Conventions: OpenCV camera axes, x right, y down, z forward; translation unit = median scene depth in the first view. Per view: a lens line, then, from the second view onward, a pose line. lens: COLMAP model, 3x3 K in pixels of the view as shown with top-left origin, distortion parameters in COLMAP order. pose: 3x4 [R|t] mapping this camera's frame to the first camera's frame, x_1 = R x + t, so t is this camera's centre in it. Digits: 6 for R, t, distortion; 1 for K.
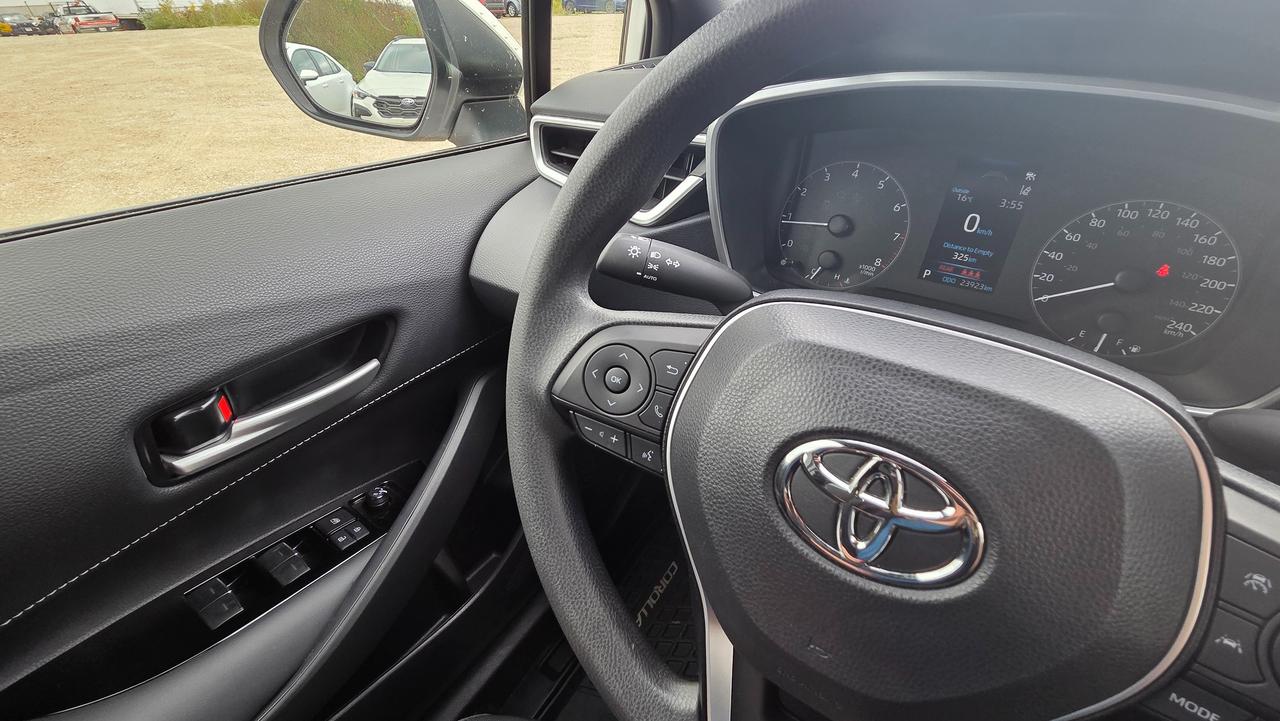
lens RADIAL K [[523.4, 0, 640.4], [0, 523.4, 357.3], [0, 0, 1]] dist [0.003760, 0.000233]
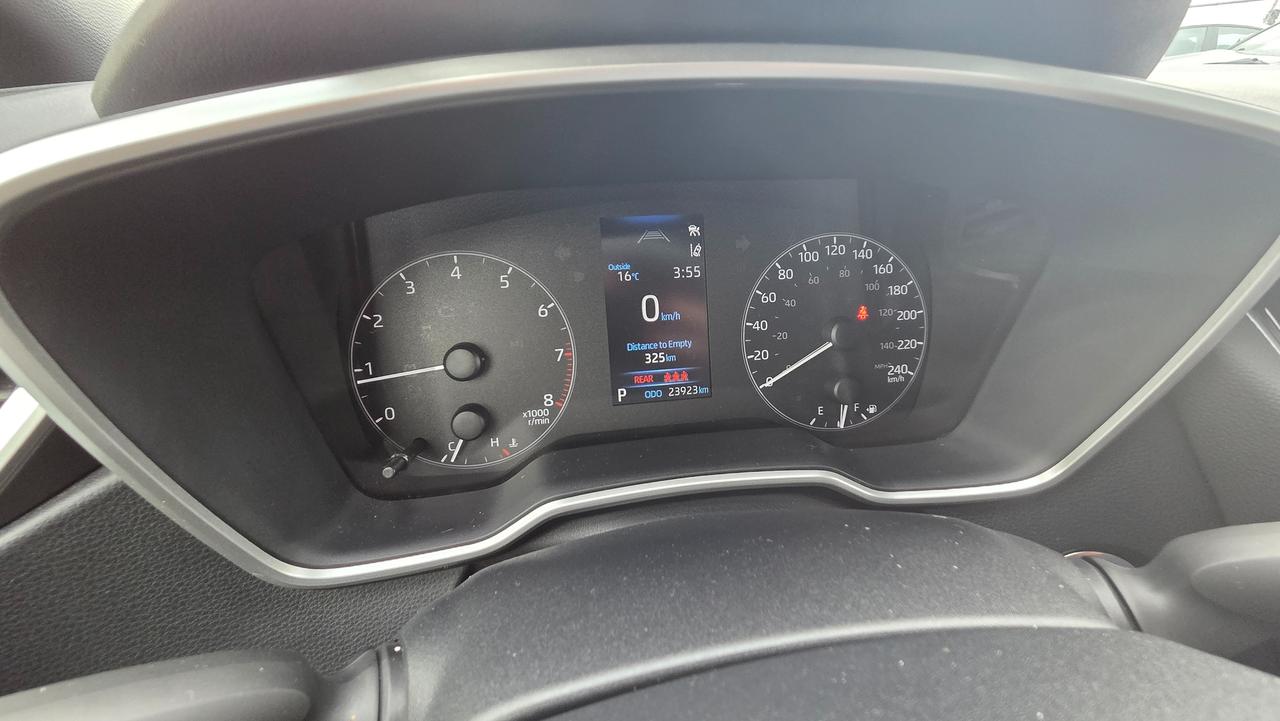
lens RADIAL K [[517.9, 0, 640.0], [0, 517.9, 366.2], [0, 0, 1]] dist [0.003079, 0.000141]
pose [[0.739104, -0.311964, 0.596996, 0.249306], [0.382753, 0.923808, 0.008879, -0.243727], [-0.554279, 0.221939, 0.802195, 0.603259]]
